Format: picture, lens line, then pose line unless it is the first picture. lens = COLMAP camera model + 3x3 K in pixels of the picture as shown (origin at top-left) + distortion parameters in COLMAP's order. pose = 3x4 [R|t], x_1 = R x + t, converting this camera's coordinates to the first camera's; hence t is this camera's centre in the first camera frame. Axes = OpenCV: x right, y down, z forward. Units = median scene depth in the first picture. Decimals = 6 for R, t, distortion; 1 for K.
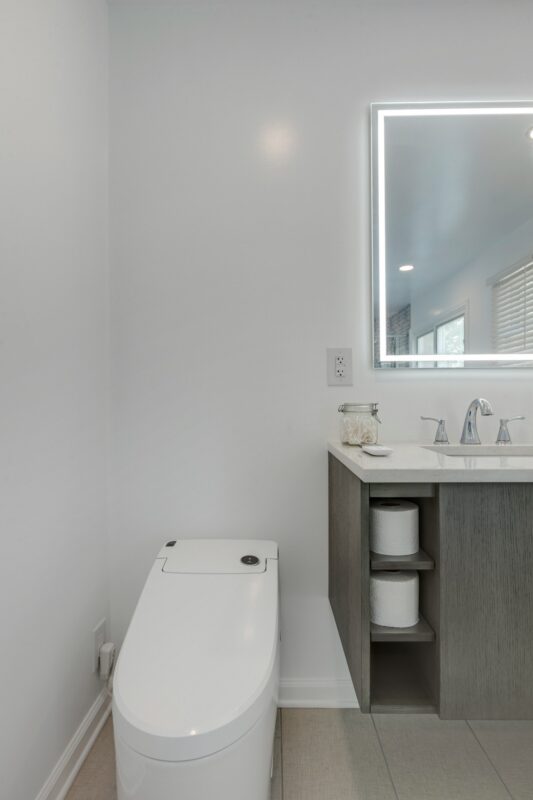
lens RADIAL K [[427.7, 0, 266.5], [0, 427.7, 400.0], [0, 0, 1]] dist [-0.001141, -0.001026]
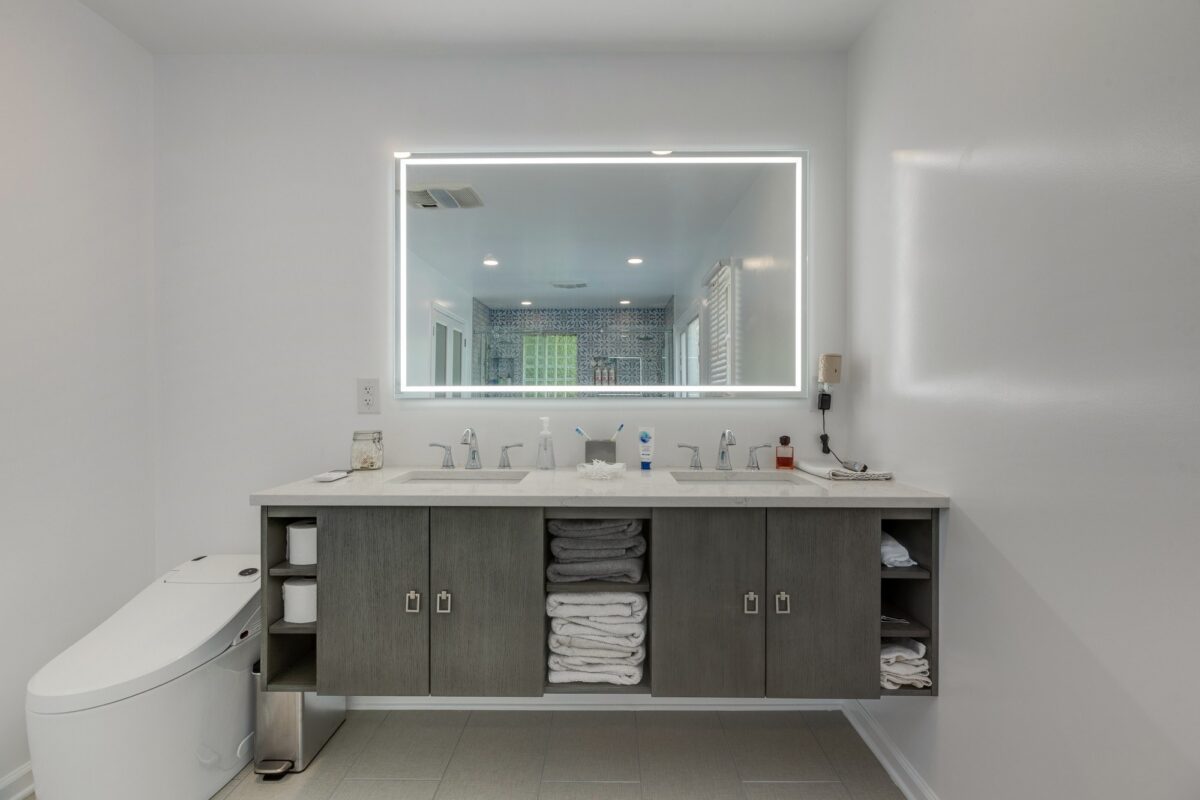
lens RADIAL K [[522.3, 0, 600.0], [0, 522.3, 400.0], [0, 0, 1]] dist [0.001886, 0.000134]
pose [[0.999847, 0.006491, 0.016273, 0.795396], [-0.006593, 0.999959, 0.006217, -0.086220], [-0.016232, -0.006323, 0.999848, -0.354948]]
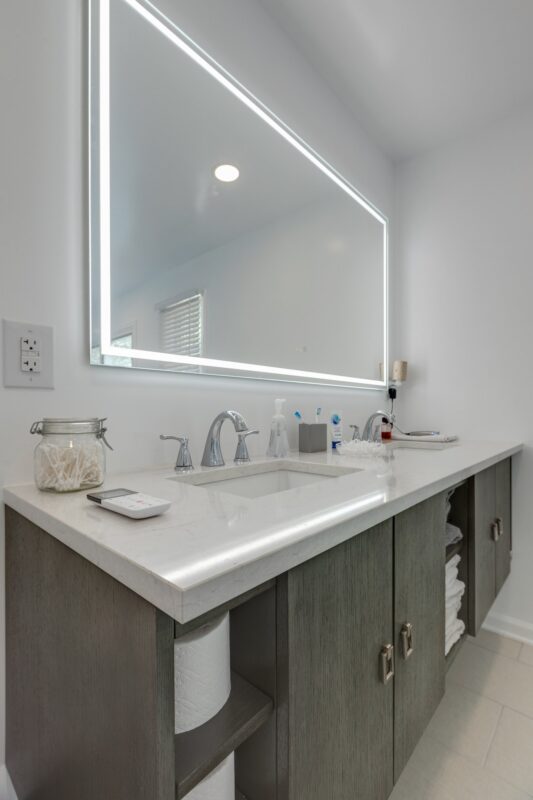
lens RADIAL K [[362.1, 0, 265.7], [0, 362.1, 411.4], [0, 0, 1]] dist [0.001625, 0.000296]
pose [[0.667210, 0.003038, 0.744864, 0.020087], [-0.000268, 0.999993, -0.003838, -0.000351], [-0.744870, 0.002361, 0.667206, 0.465110]]
